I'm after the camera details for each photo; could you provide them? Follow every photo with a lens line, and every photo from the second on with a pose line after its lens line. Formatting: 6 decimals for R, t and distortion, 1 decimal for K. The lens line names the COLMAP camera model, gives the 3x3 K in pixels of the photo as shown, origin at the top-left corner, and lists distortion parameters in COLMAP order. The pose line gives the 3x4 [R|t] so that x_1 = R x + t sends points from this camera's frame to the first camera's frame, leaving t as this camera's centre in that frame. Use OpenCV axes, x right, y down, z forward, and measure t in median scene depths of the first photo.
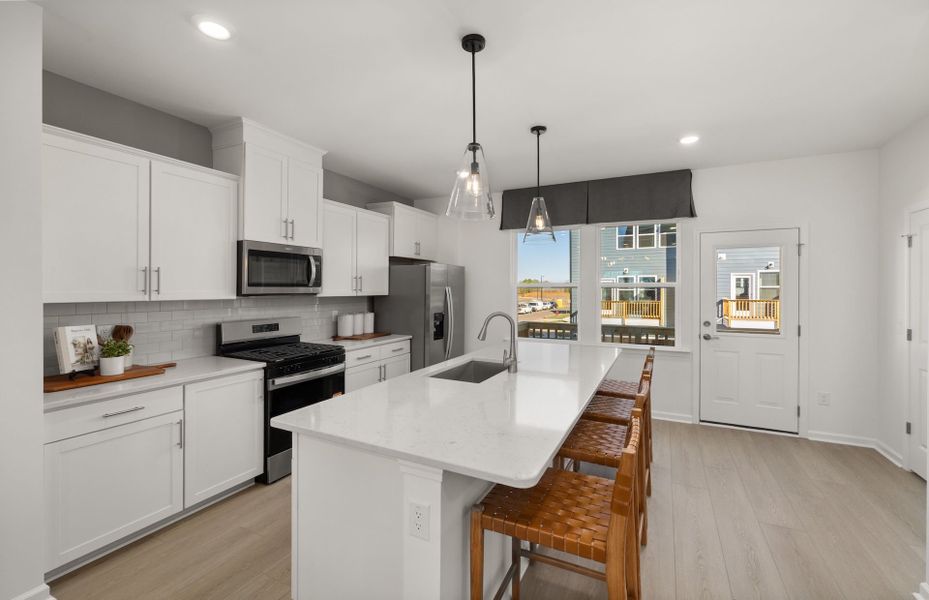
lens RADIAL K [[393.3, 0, 457.8], [0, 393.3, 289.1], [0, 0, 1]] dist [0.001006, 0.000132]
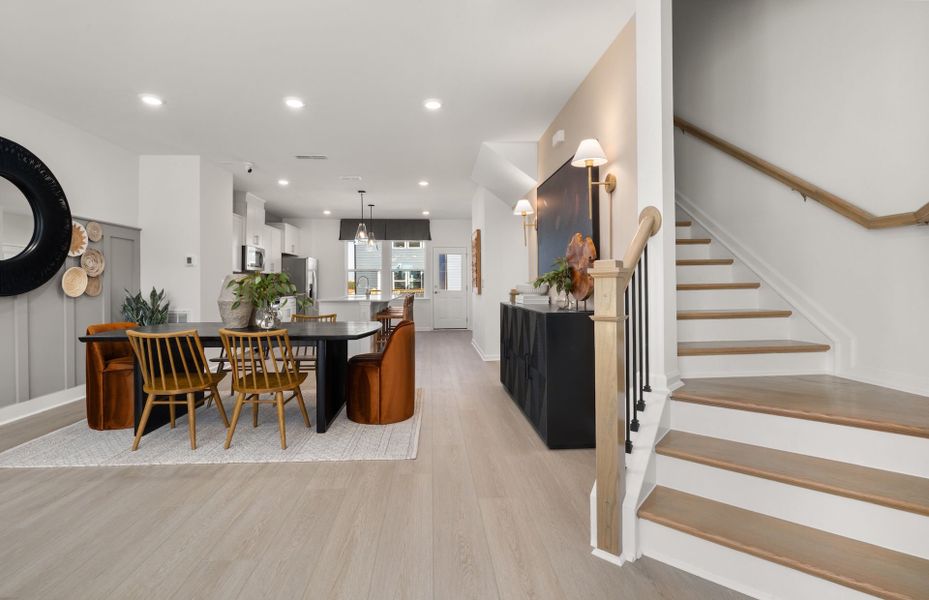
lens RADIAL K [[393.3, 0, 457.8], [0, 393.3, 289.1], [0, 0, 1]] dist [0.001006, 0.000132]
pose [[0.850580, -0.016262, 0.525594, -0.555500], [0.011187, 0.999855, 0.012831, 0.085625], [-0.525726, -0.005034, 0.850639, -1.213503]]
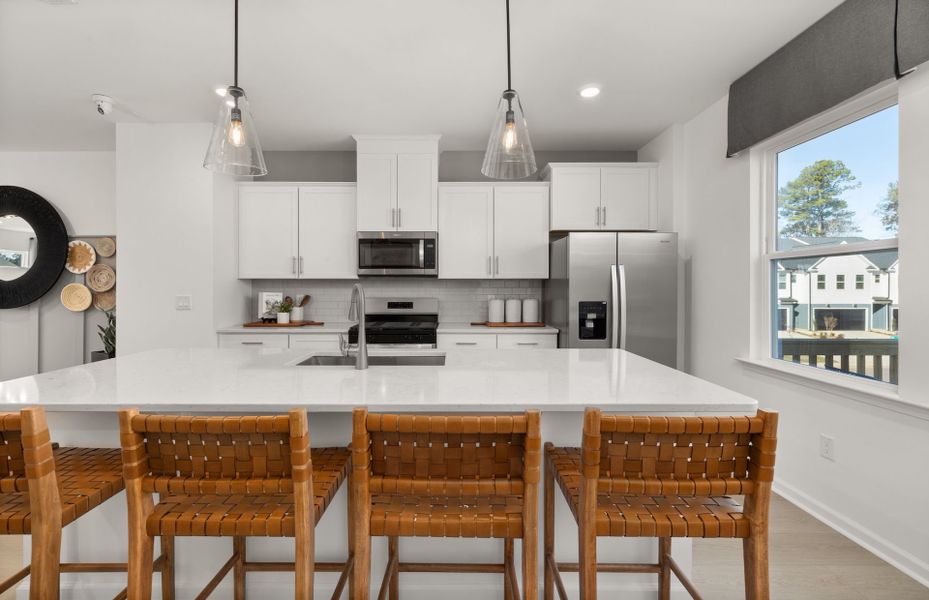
lens RADIAL K [[393.3, 0, 457.8], [0, 393.3, 289.1], [0, 0, 1]] dist [0.001006, 0.000132]
pose [[0.466980, 0.003901, -0.884259, 0.587557], [-0.000283, 0.999991, 0.004262, 0.043373], [0.884268, -0.001740, 0.466977, 0.565968]]
